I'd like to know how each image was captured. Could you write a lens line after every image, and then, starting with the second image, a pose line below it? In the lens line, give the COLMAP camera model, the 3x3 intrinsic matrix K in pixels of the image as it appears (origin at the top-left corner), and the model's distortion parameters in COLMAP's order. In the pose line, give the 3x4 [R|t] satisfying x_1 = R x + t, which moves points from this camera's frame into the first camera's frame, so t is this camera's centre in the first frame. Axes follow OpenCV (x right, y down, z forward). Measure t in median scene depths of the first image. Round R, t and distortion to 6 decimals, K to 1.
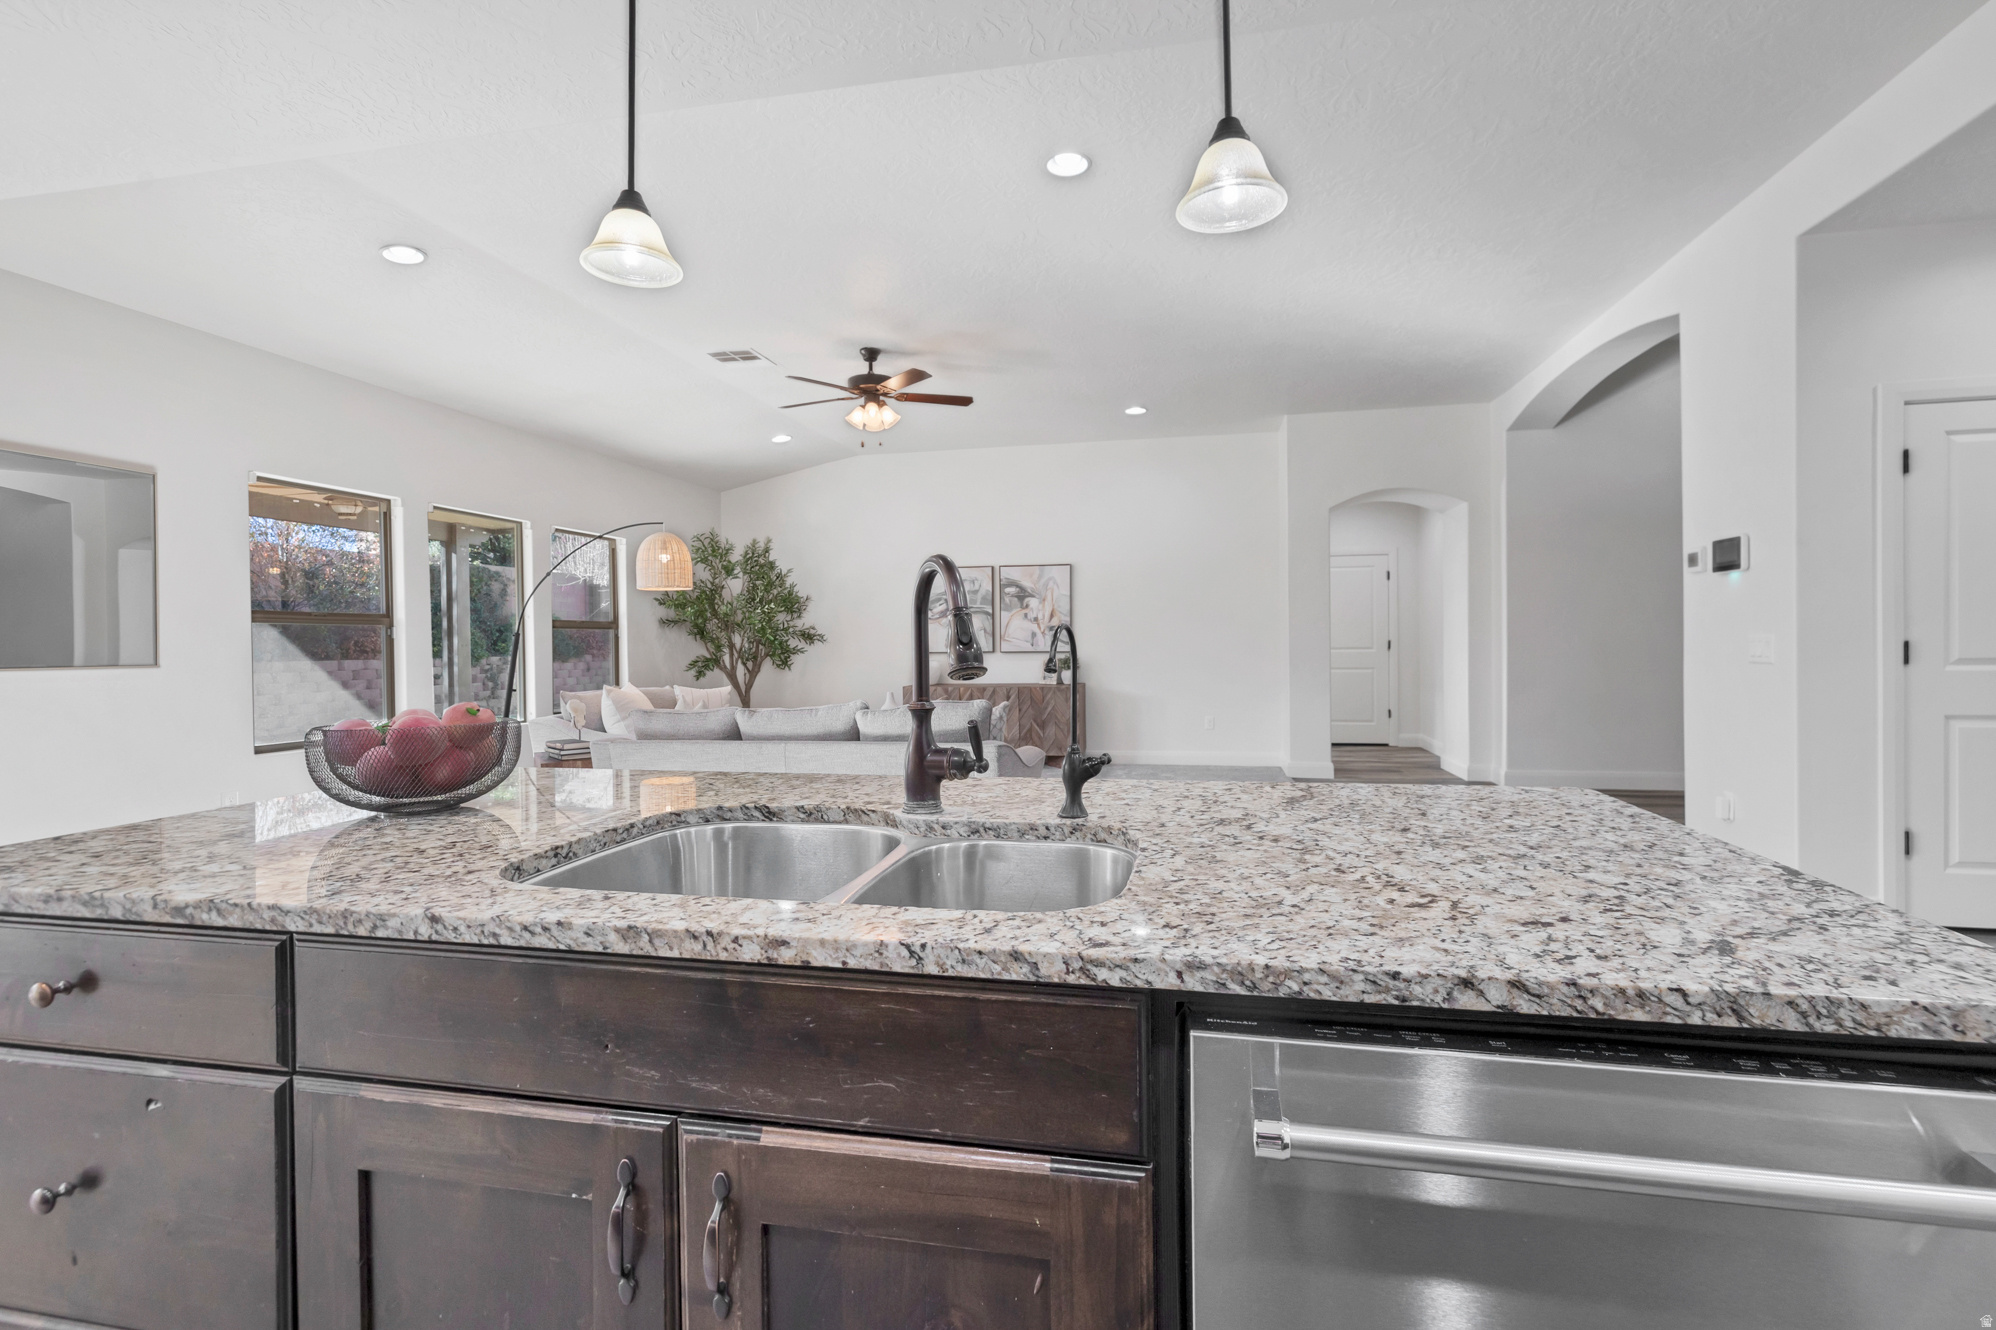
lens RADIAL K [[870.8, 0, 1028.0], [0, 870.8, 638.5], [0, 0, 1]] dist [0.000118, 0.000018]
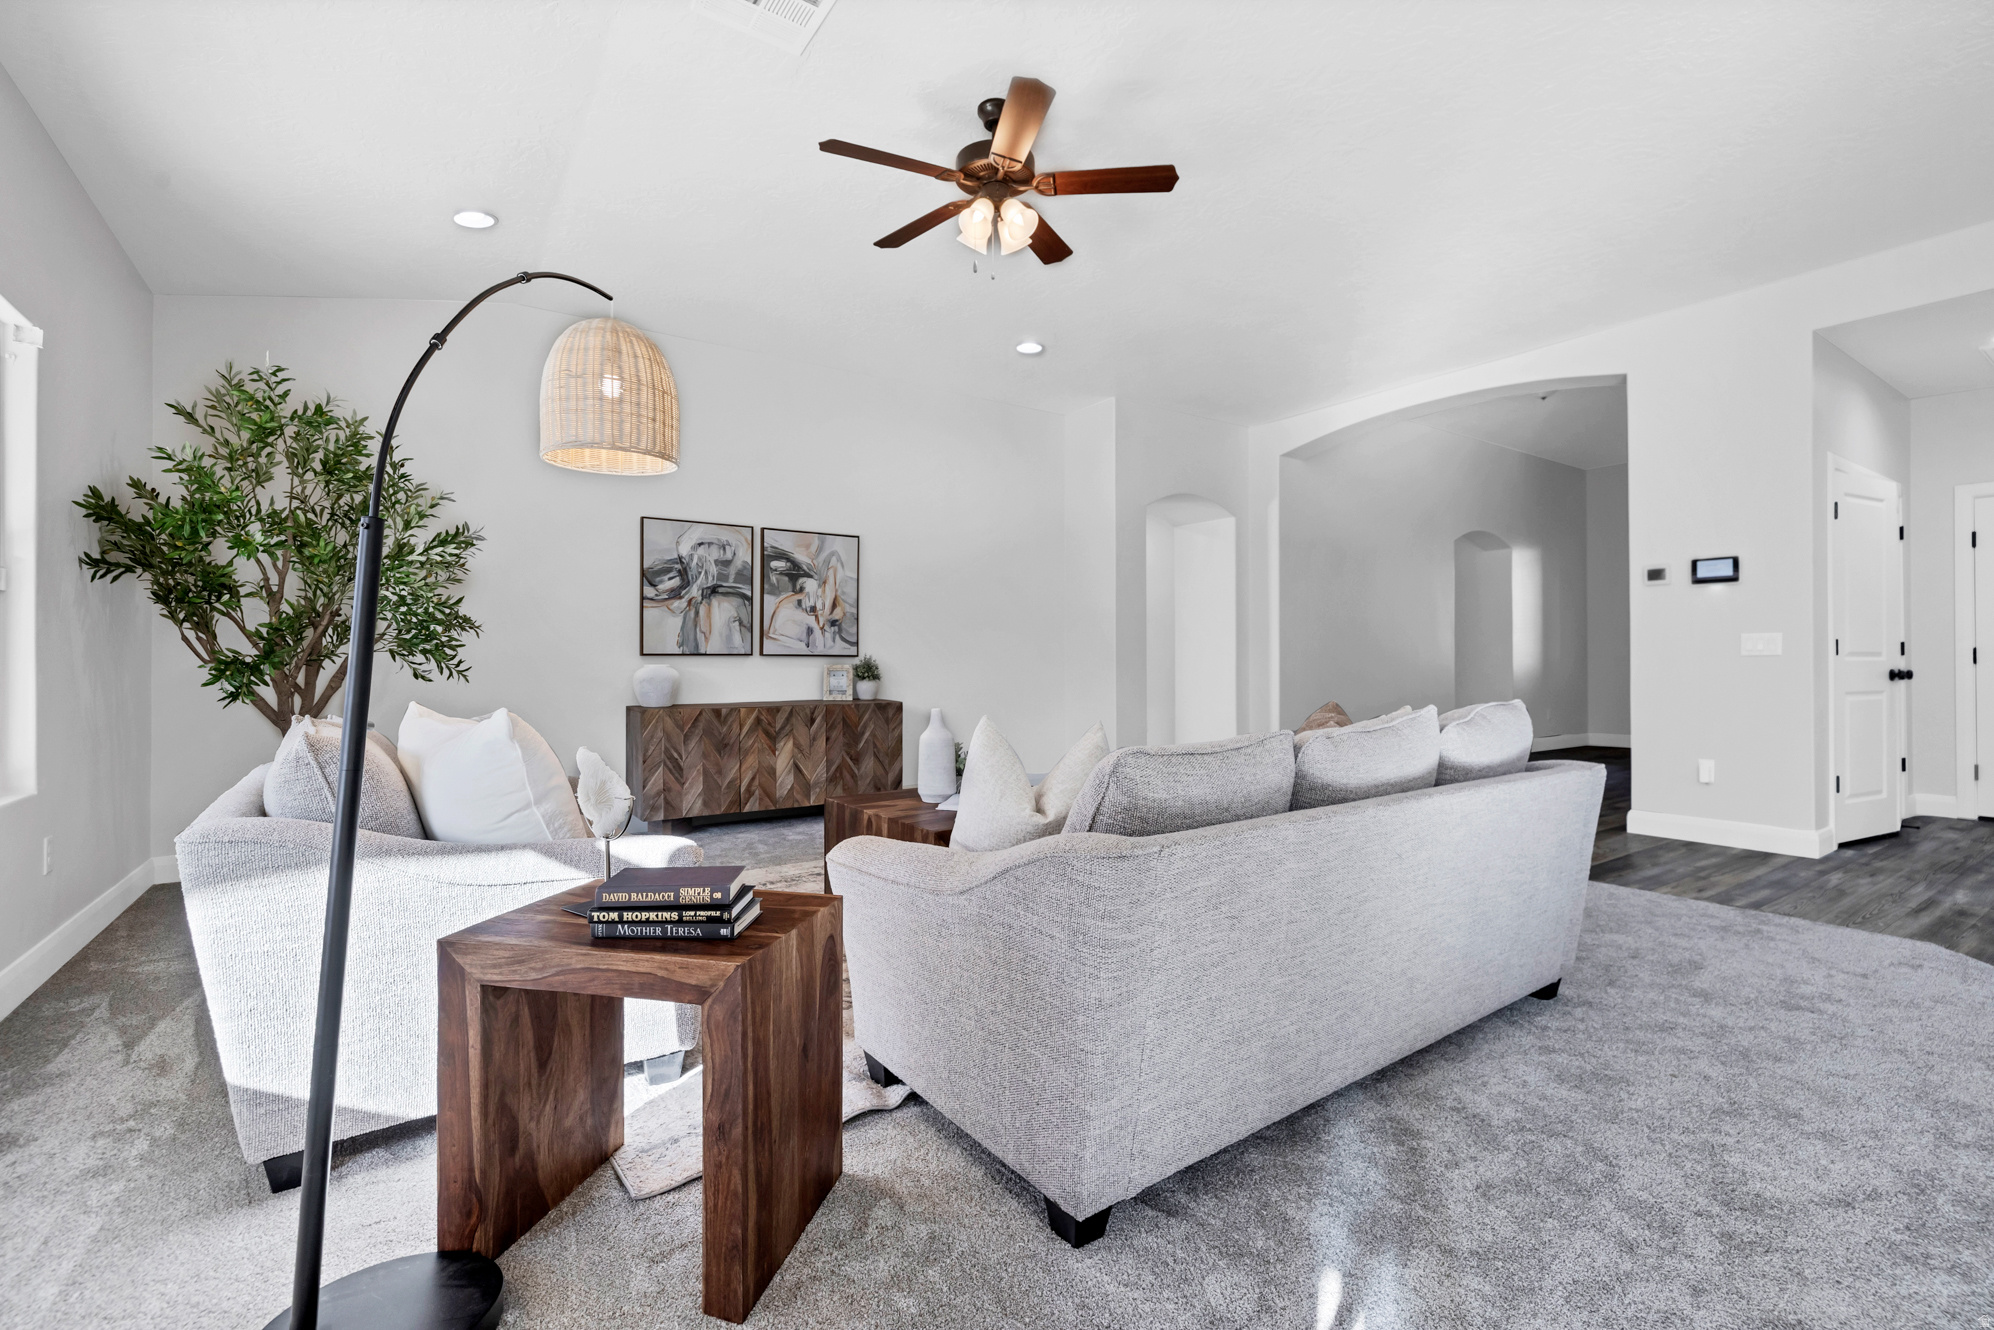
lens RADIAL K [[869.9, 0, 1003.4], [0, 869.9, 665.8], [0, 0, 1]] dist [0.000118, 0.000018]
pose [[0.688056, 0.007752, 0.725616, -0.408270], [-0.005906, 0.999970, -0.005082, 0.027342], [-0.725633, -0.000789, 0.688081, 0.414963]]
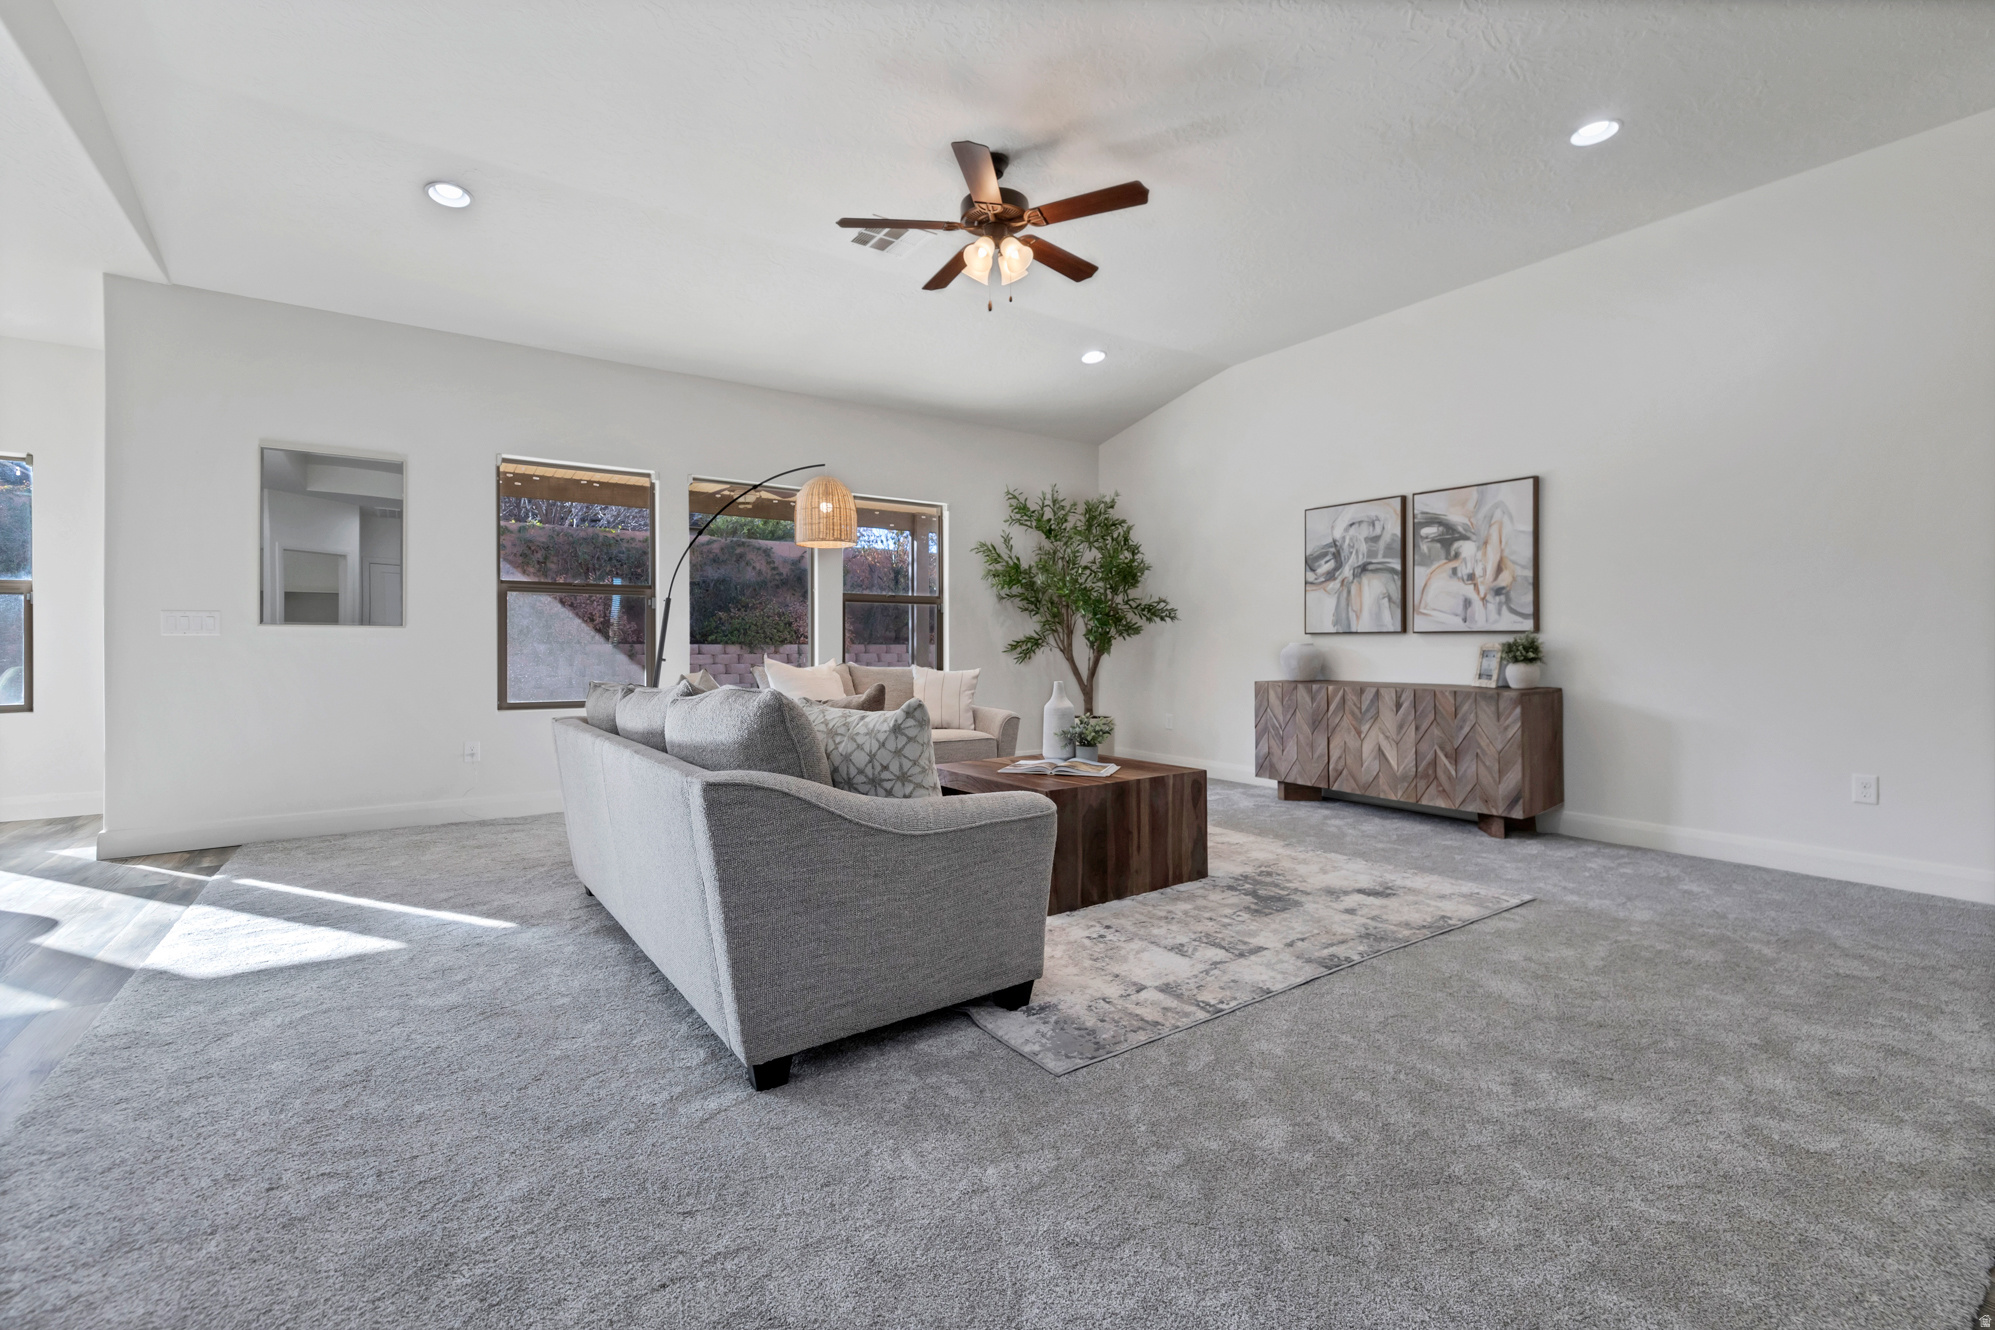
lens RADIAL K [[870.3, 0, 1025.6], [0, 870.3, 644.5], [0, 0, 1]] dist [0.000118, 0.000018]
pose [[0.734813, 0.009874, -0.678198, 0.194206], [-0.004317, 0.999942, 0.009881, 0.020148], [0.678256, -0.004333, 0.734813, 0.368252]]
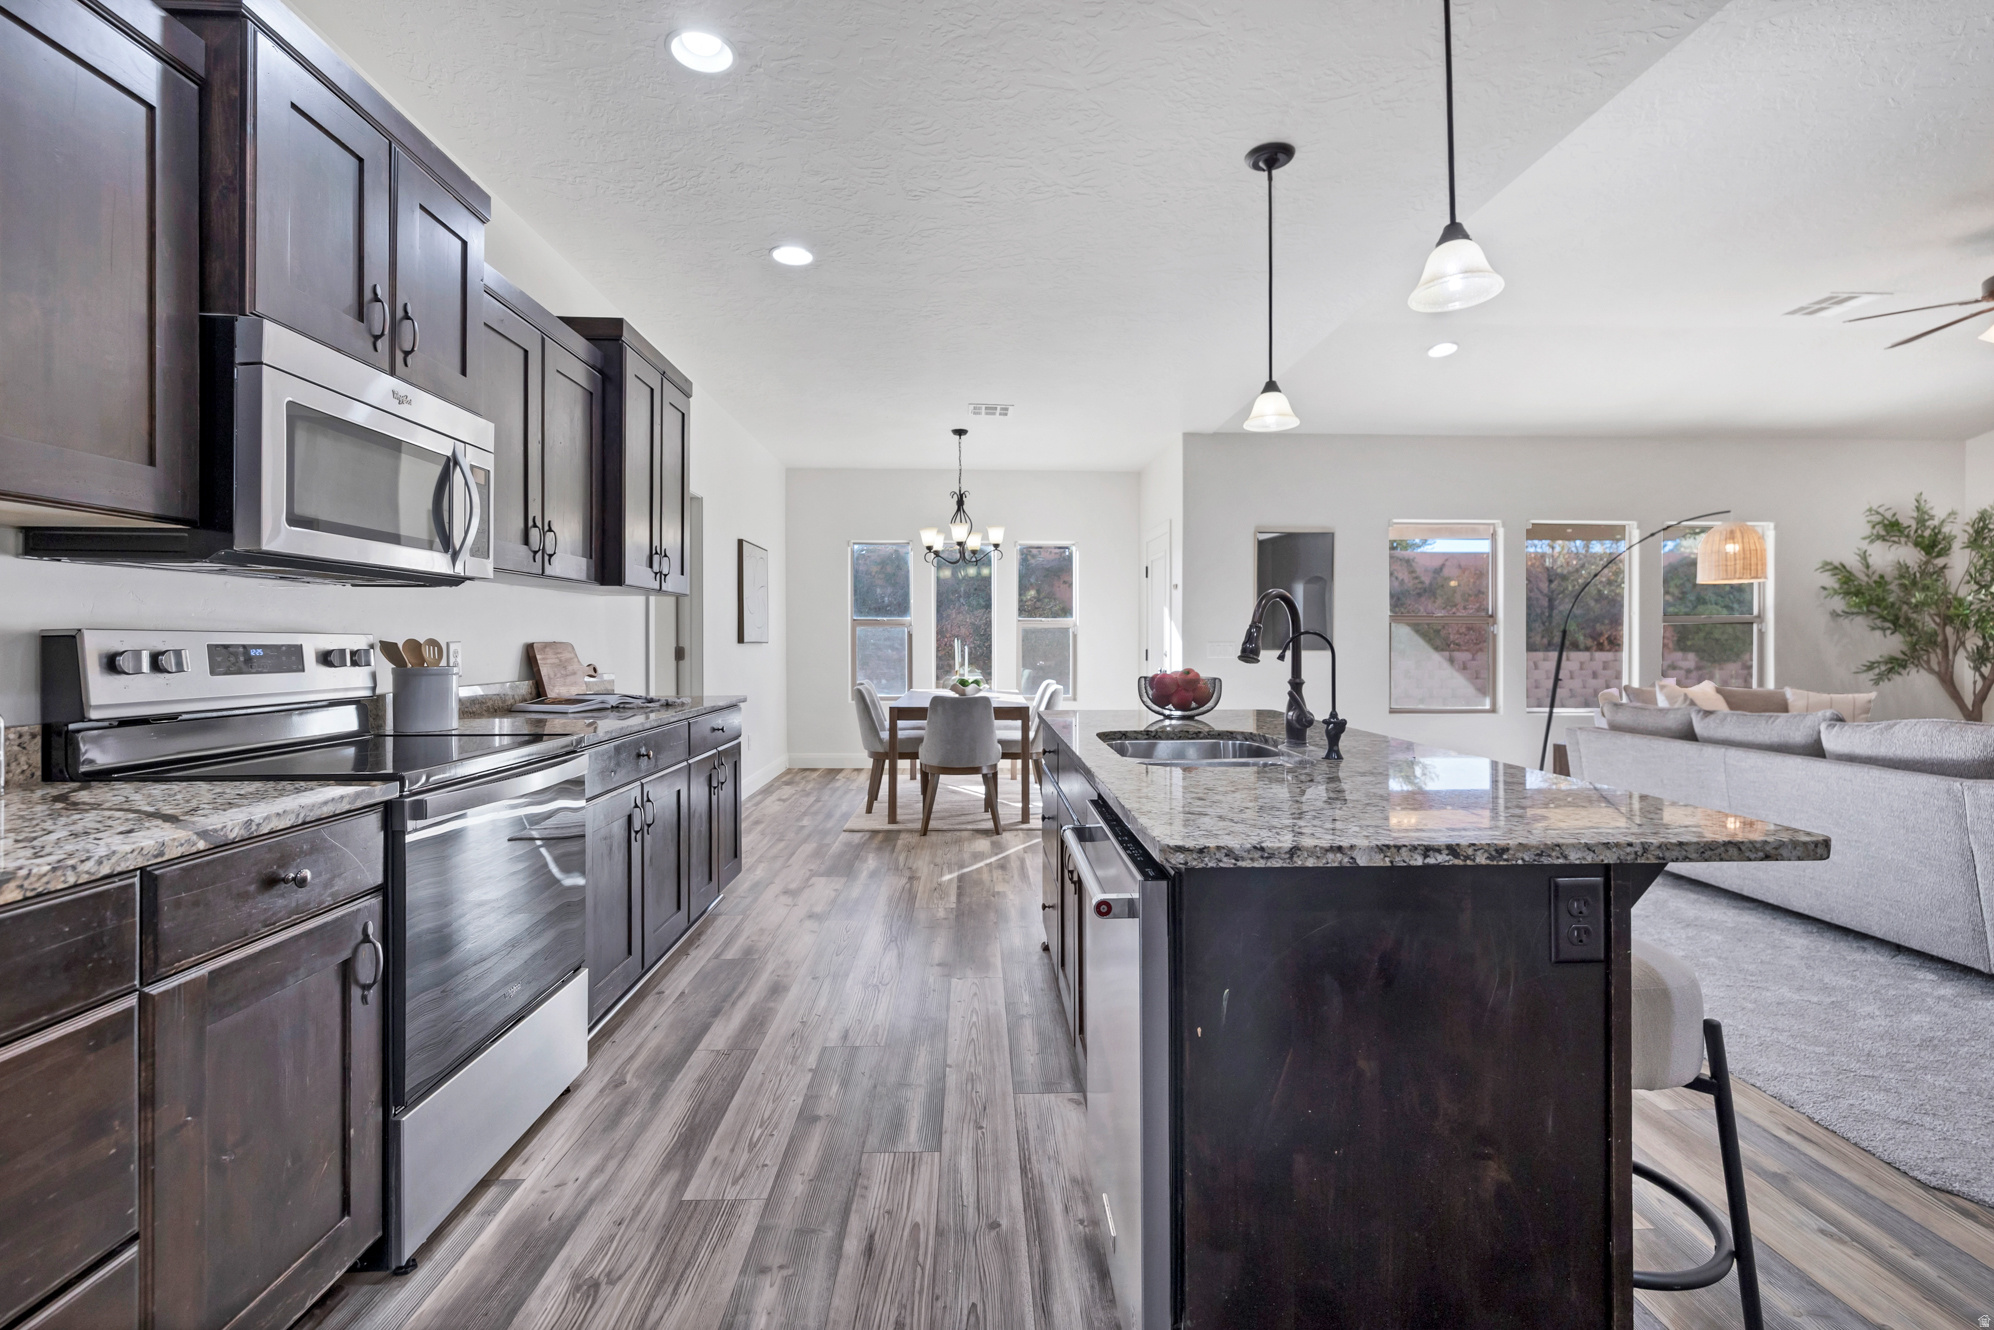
lens RADIAL K [[869.9, 0, 996.6], [0, 869.9, 646.4], [0, 0, 1]] dist [0.000118, 0.000018]
pose [[0.234666, 0.016047, -0.971944, 0.212662], [0.002707, 0.999849, 0.017162, -0.004187], [0.972072, -0.006659, 0.234587, 0.005820]]
